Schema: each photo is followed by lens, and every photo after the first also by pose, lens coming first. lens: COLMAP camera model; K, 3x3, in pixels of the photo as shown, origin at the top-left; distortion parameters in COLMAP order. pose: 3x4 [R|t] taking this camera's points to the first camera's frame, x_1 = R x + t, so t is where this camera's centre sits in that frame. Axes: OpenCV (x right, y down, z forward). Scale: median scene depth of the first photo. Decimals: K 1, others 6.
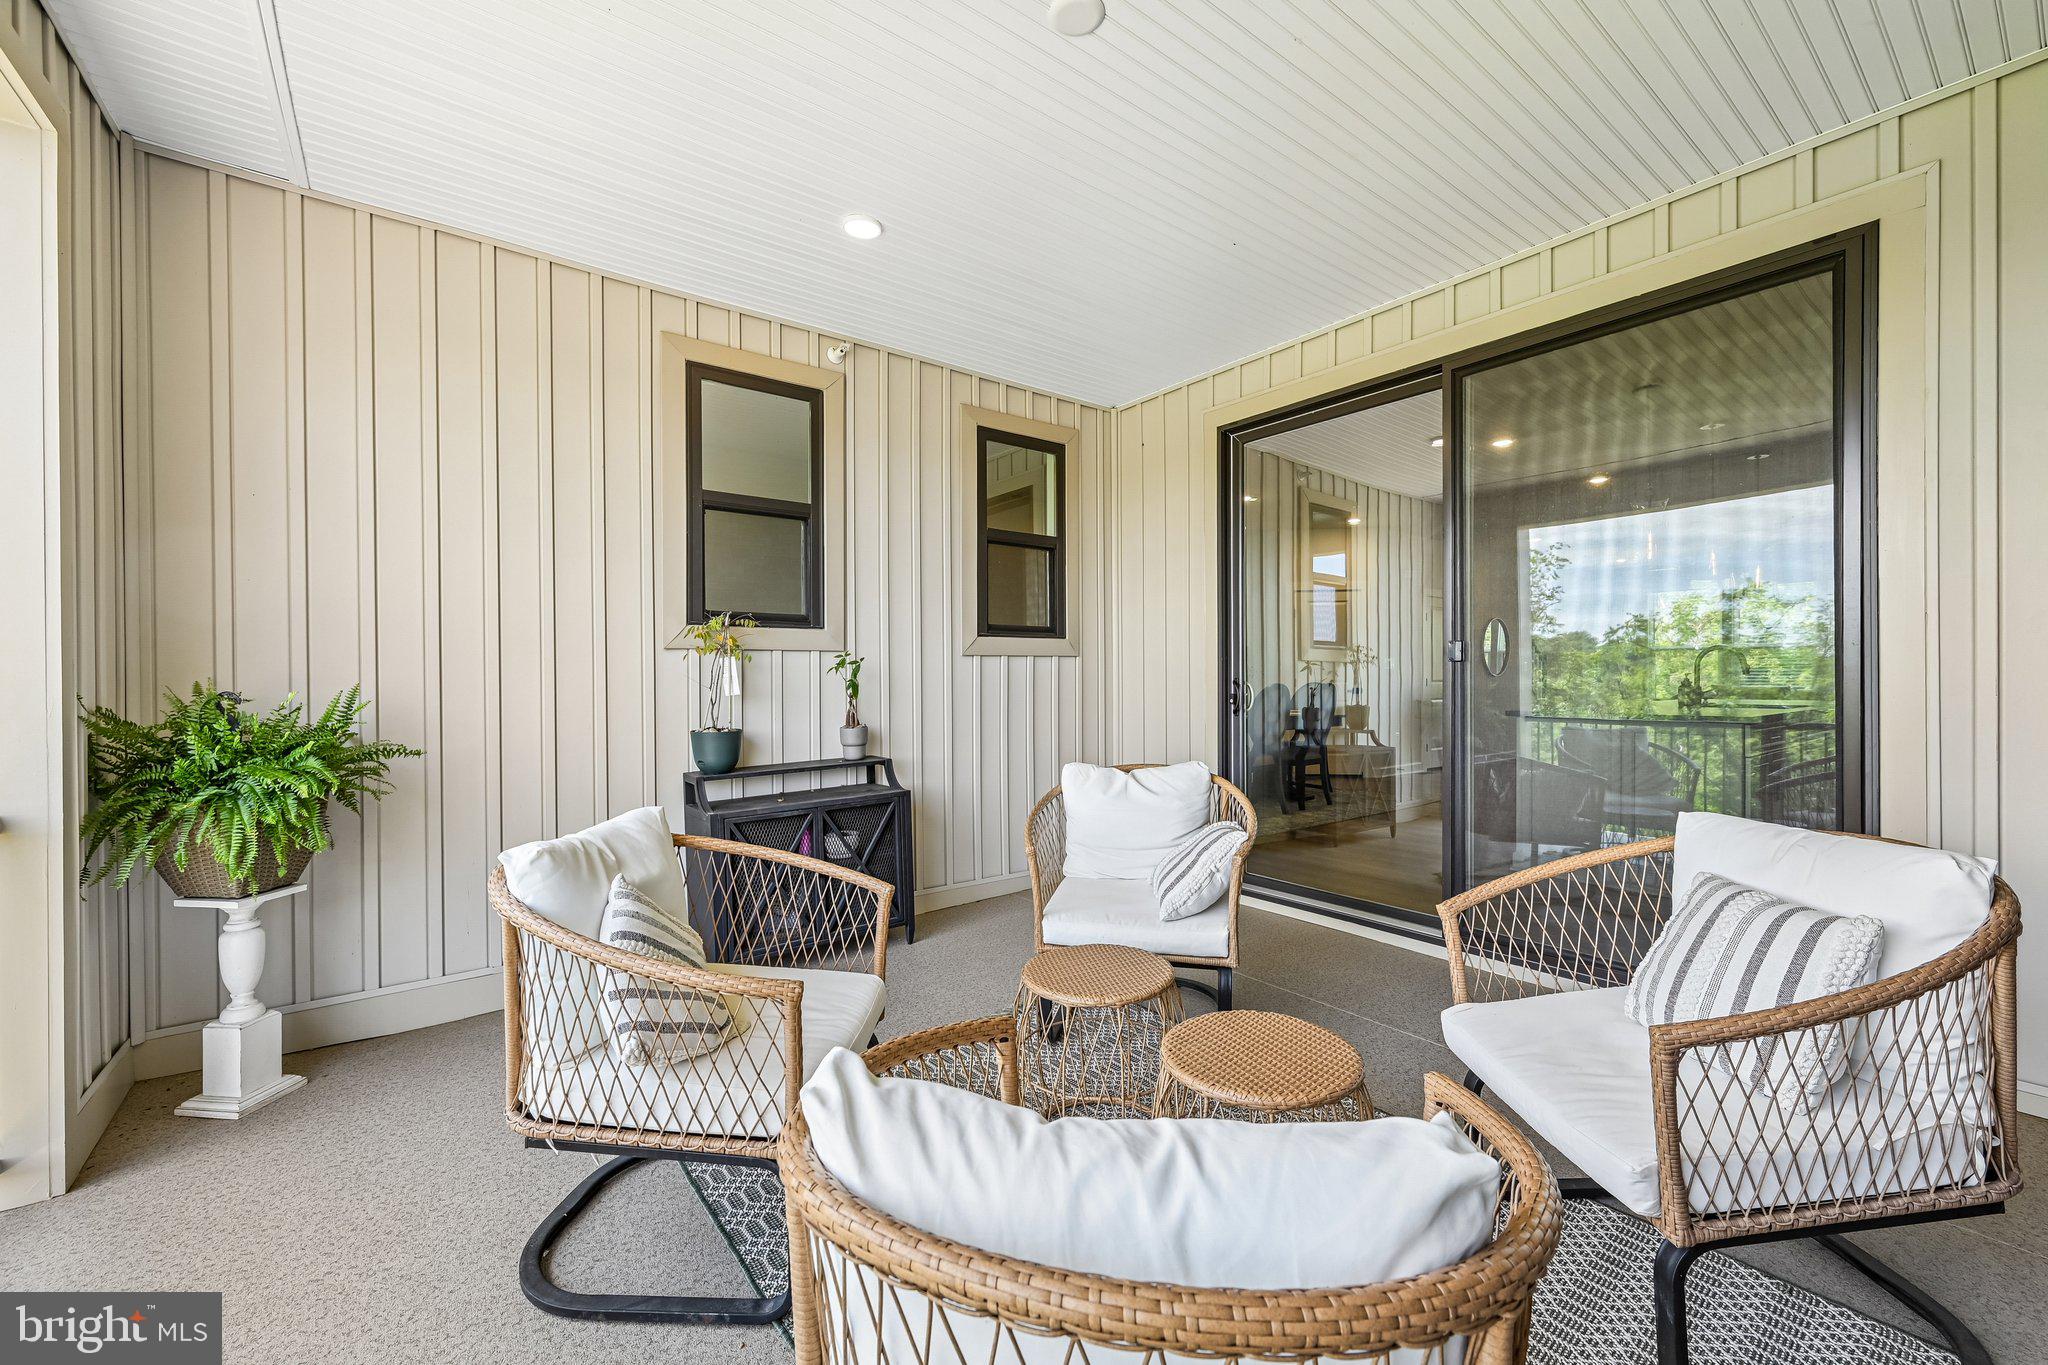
lens RADIAL K [[823.5, 0, 1039.2], [0, 823.5, 666.1], [0, 0, 1]] dist [0.000427, 0.000093]
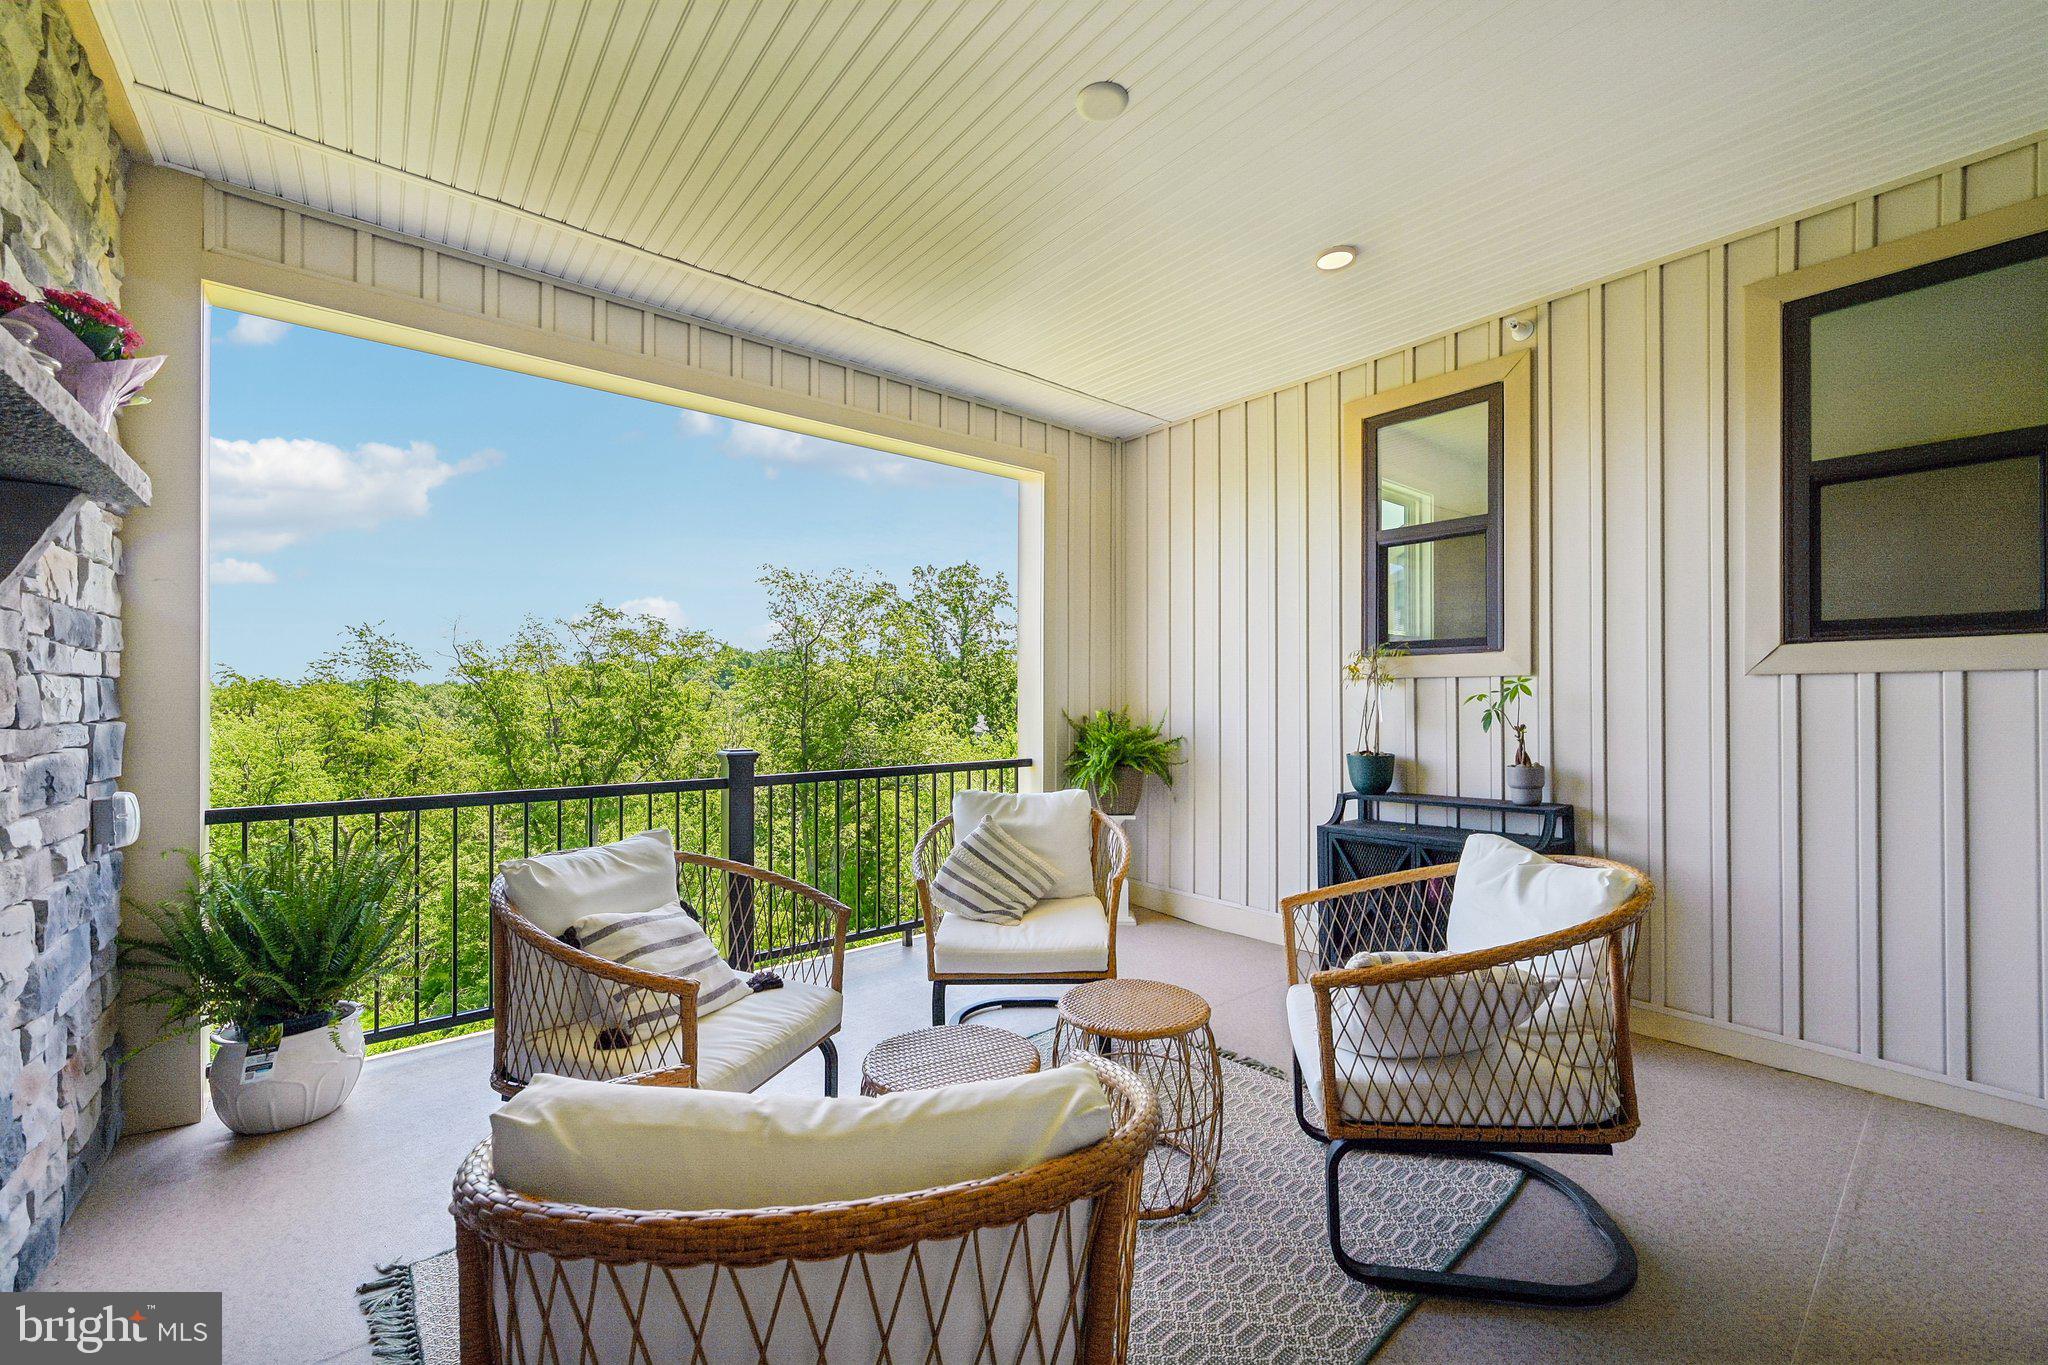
lens RADIAL K [[816.4, 0, 1029.0], [0, 816.4, 690.2], [0, 0, 1]] dist [-0.001554, -0.000013]
pose [[0.026562, -0.013357, -0.999558, 0.601764], [0.001850, 0.999910, -0.013312, 0.007988], [0.999645, -0.001495, 0.026584, 0.471799]]
